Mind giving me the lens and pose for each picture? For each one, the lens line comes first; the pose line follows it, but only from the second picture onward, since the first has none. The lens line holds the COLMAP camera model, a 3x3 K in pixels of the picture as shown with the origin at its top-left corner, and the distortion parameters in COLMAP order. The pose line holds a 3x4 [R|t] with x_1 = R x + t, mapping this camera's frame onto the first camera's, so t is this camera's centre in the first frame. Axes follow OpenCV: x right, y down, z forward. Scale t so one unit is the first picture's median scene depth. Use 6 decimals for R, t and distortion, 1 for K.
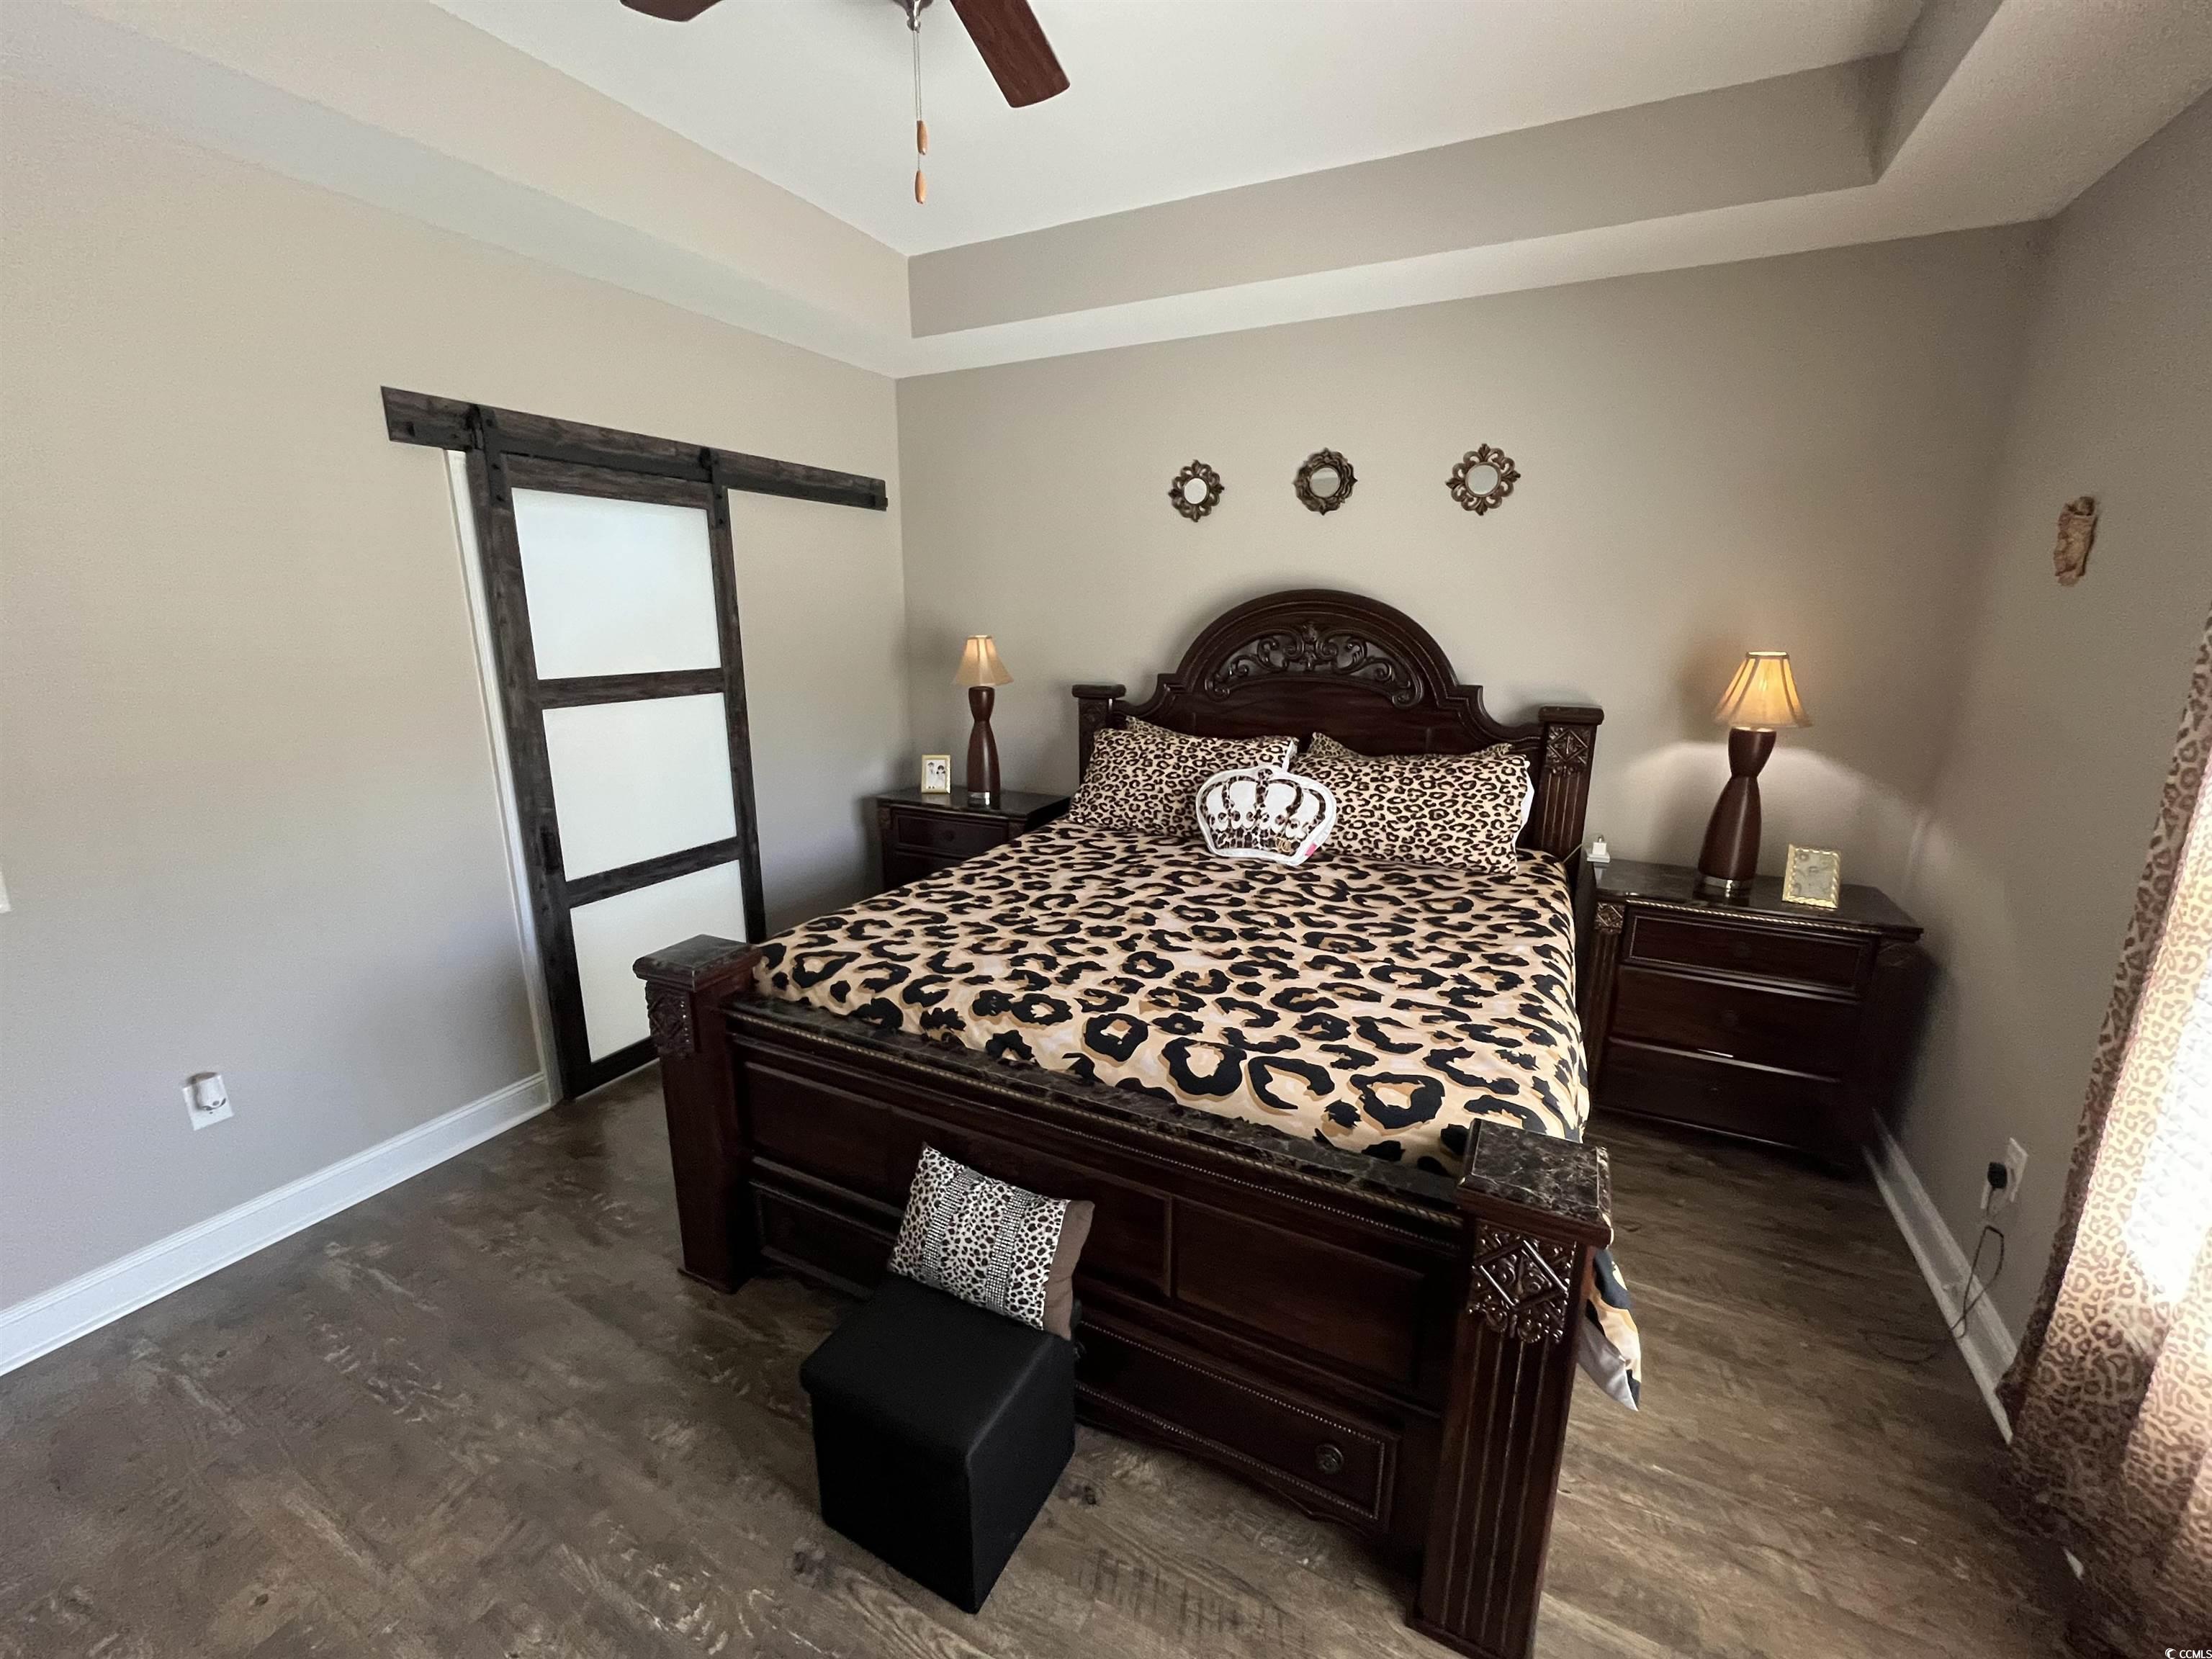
lens RADIAL K [[892.3, 0, 1101.5], [0, 892.3, 829.7], [0, 0, 1]] dist [-0.002122, -0.000031]
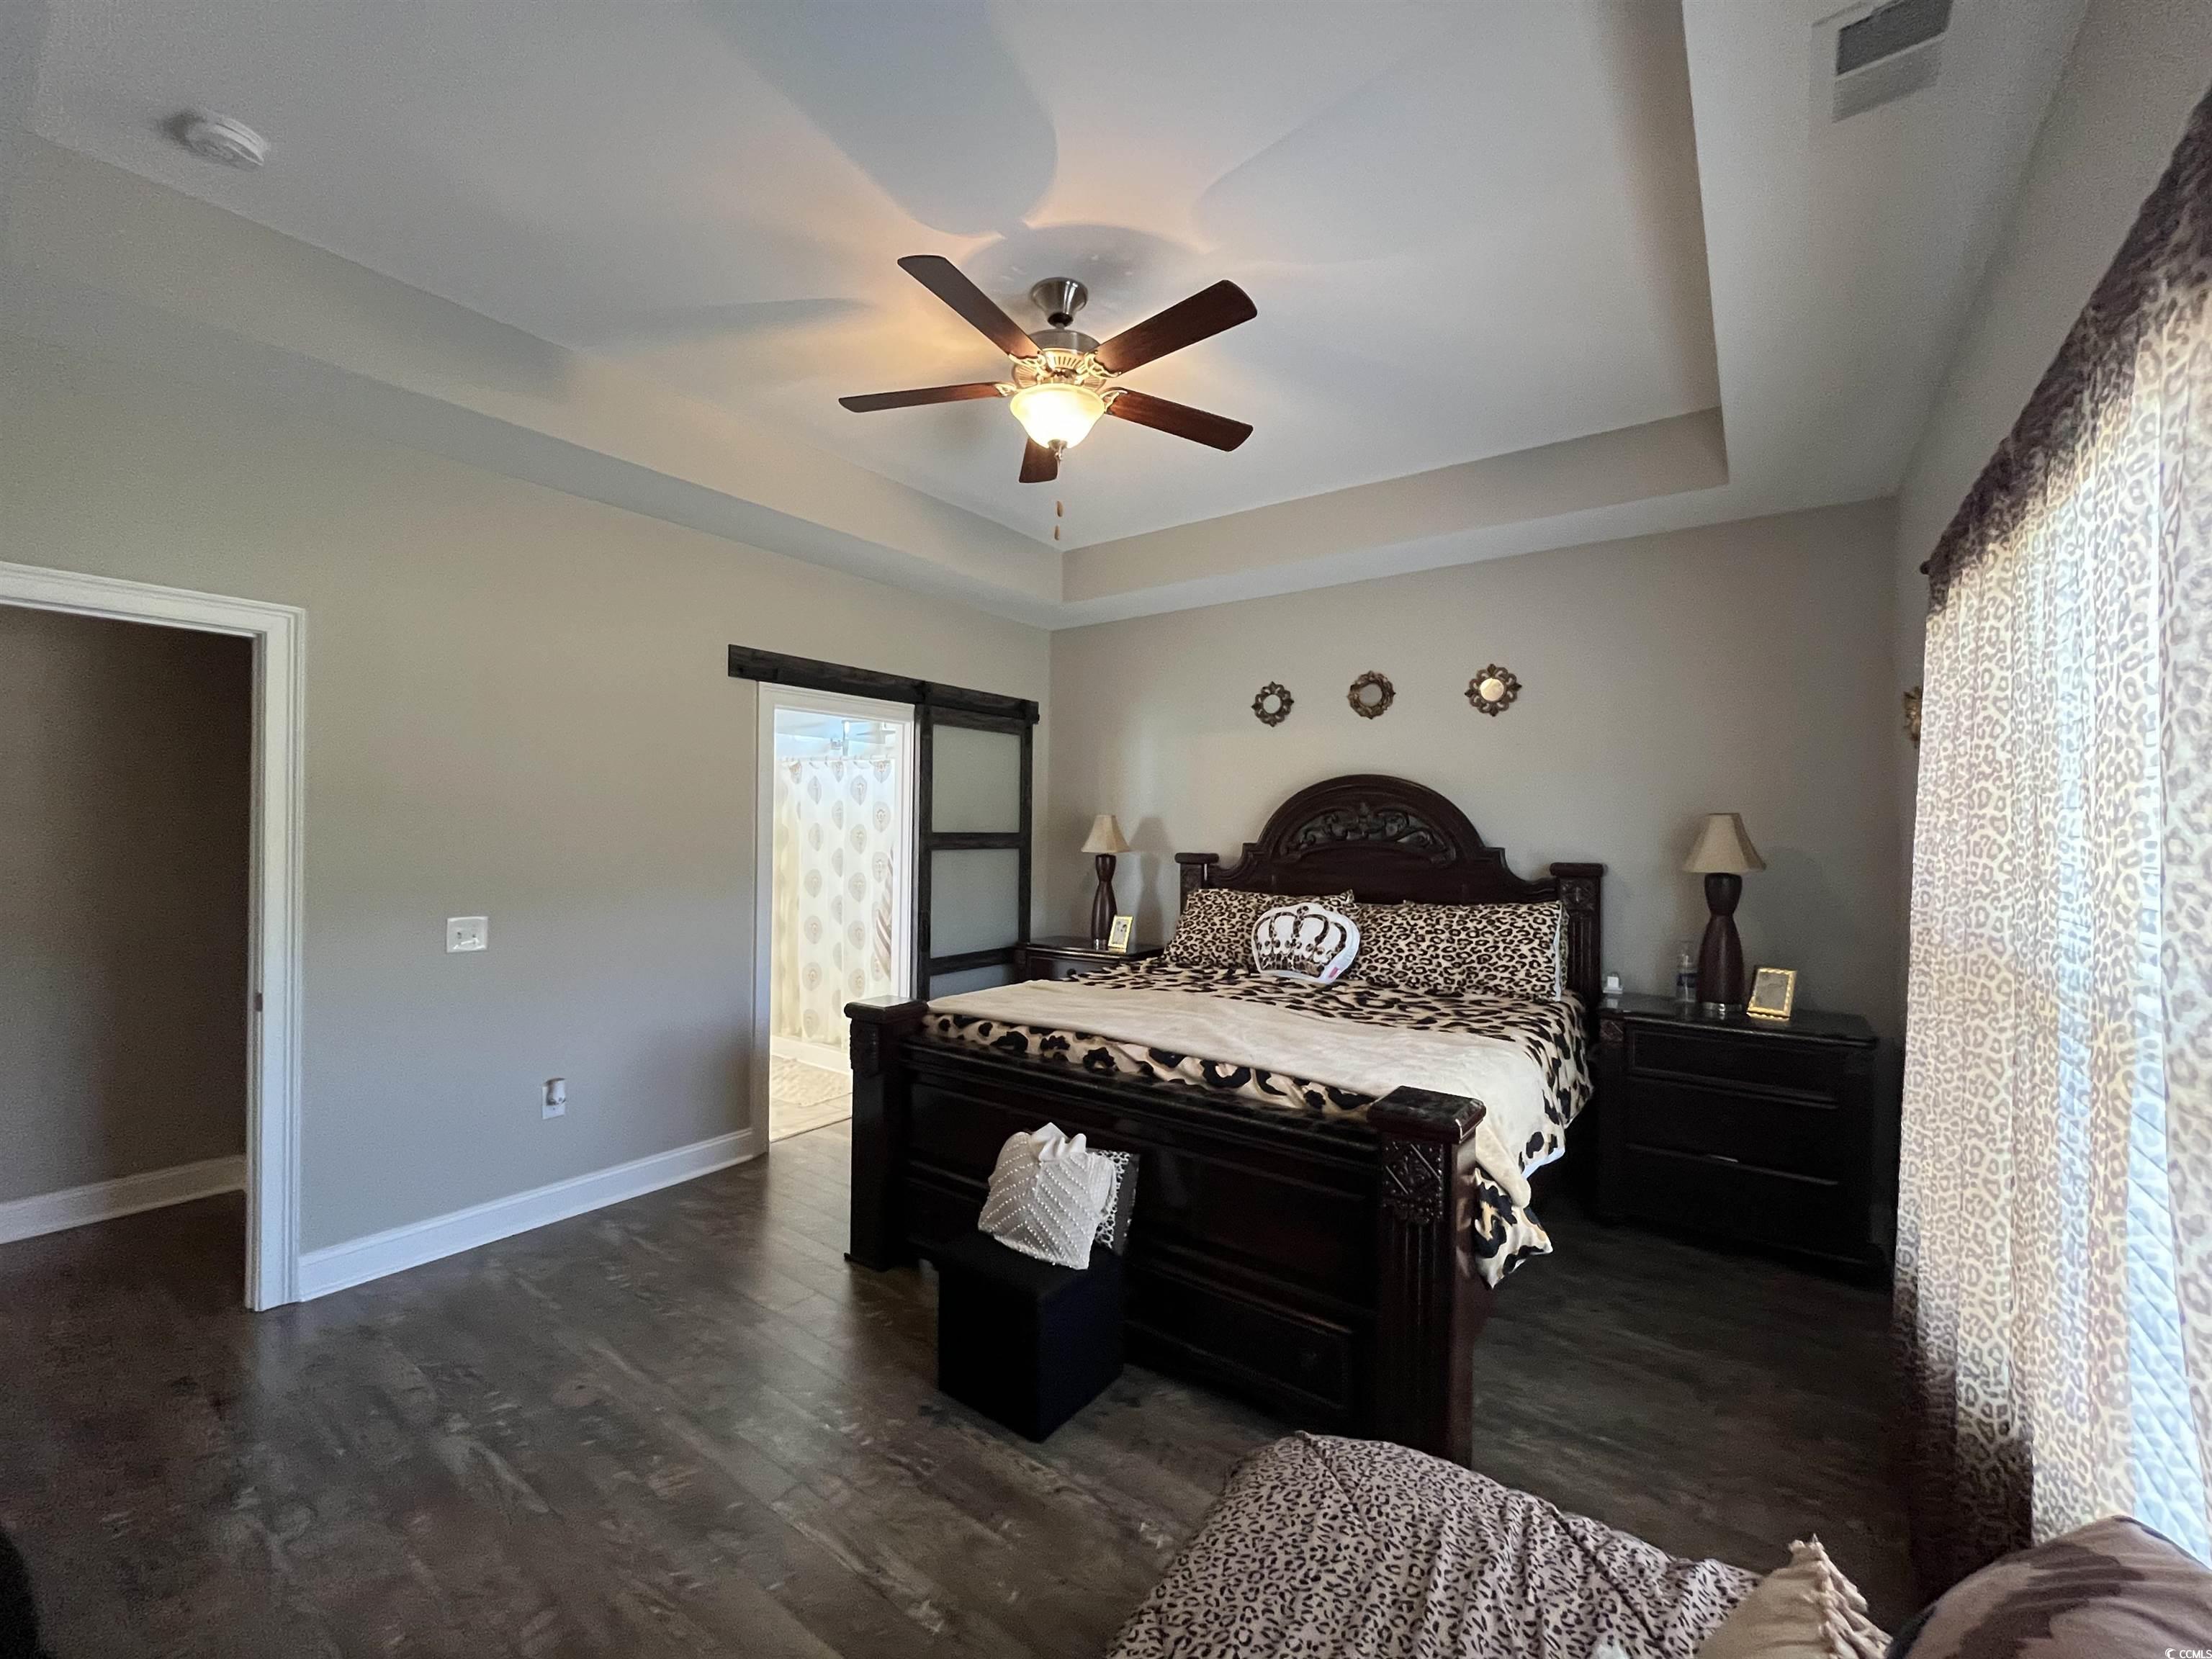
lens RADIAL K [[892.3, 0, 1100.5], [0, 892.3, 829.3], [0, 0, 1]] dist [-0.002122, -0.000031]
pose [[0.987087, 0.006785, -0.160040, 0.106492], [-0.045454, 0.969899, -0.239227, 0.182325], [0.153600, 0.243413, 0.957683, -0.360925]]
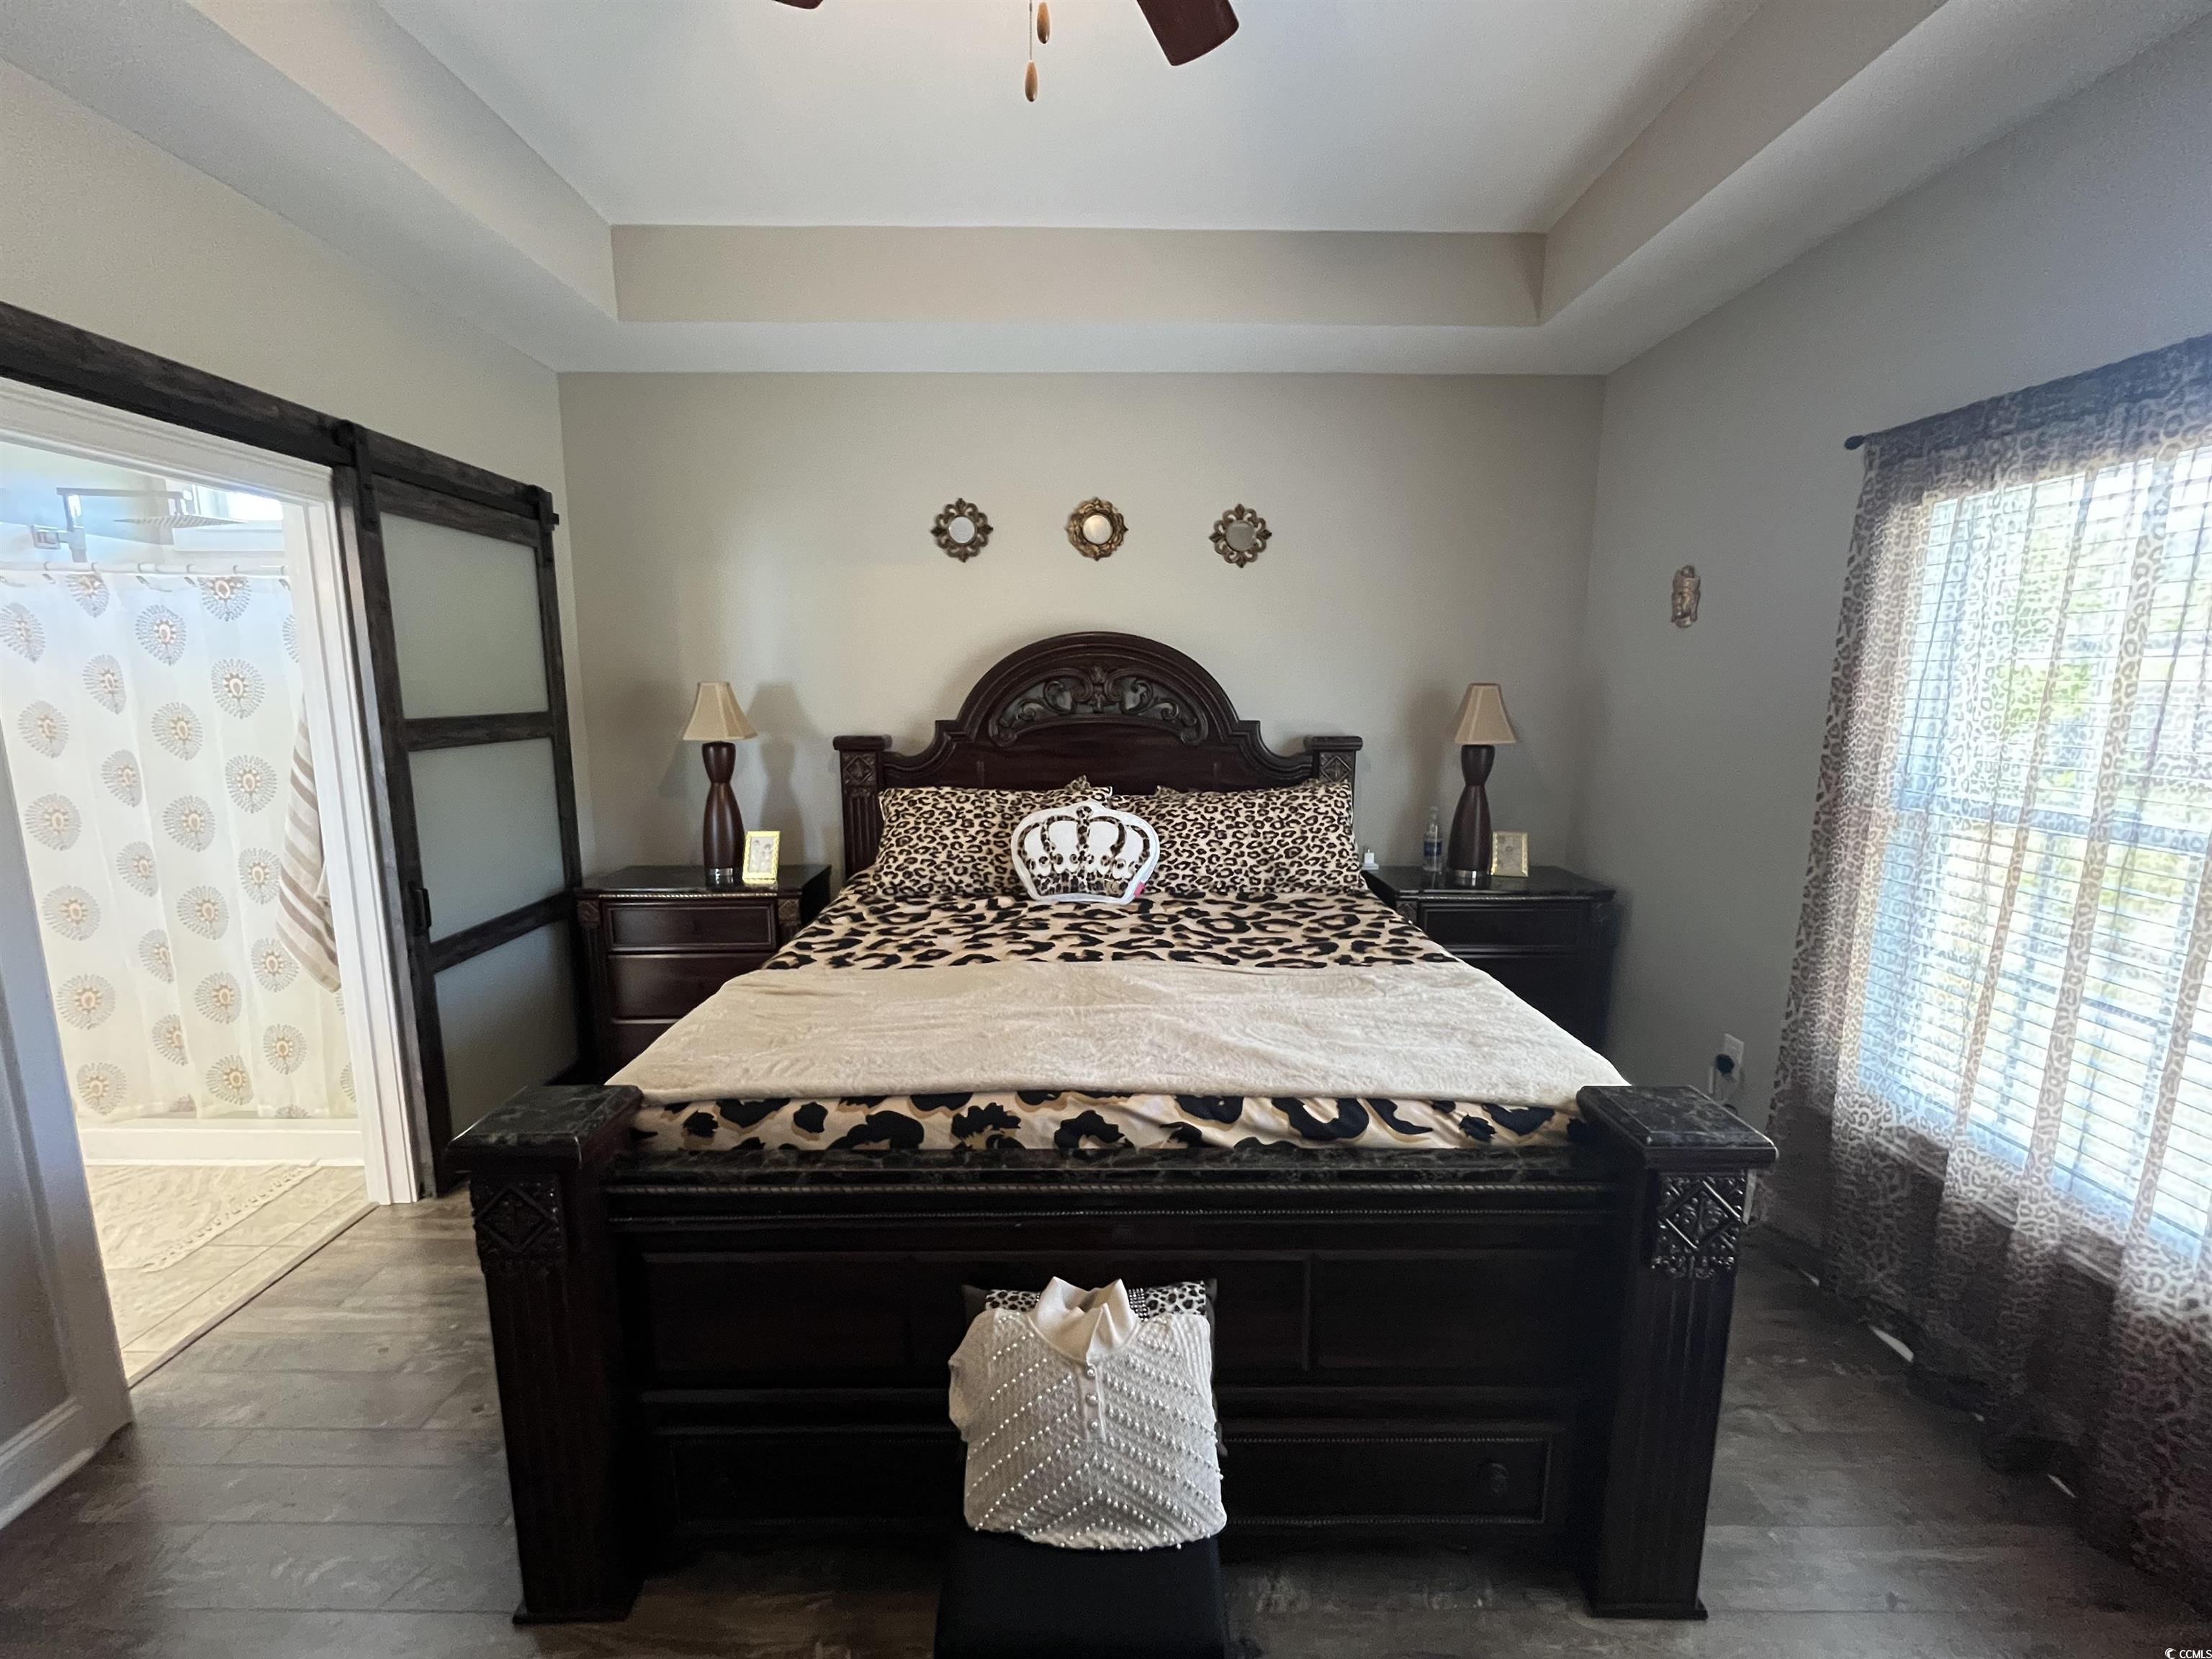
lens RADIAL K [[892.3, 0, 1100.1], [0, 892.3, 828.8], [0, 0, 1]] dist [-0.002122, -0.000031]
pose [[0.887422, -0.076722, 0.454529, -0.348778], [0.112413, 0.992301, -0.051979, 0.006482], [-0.447041, 0.097222, 0.889214, 0.181362]]
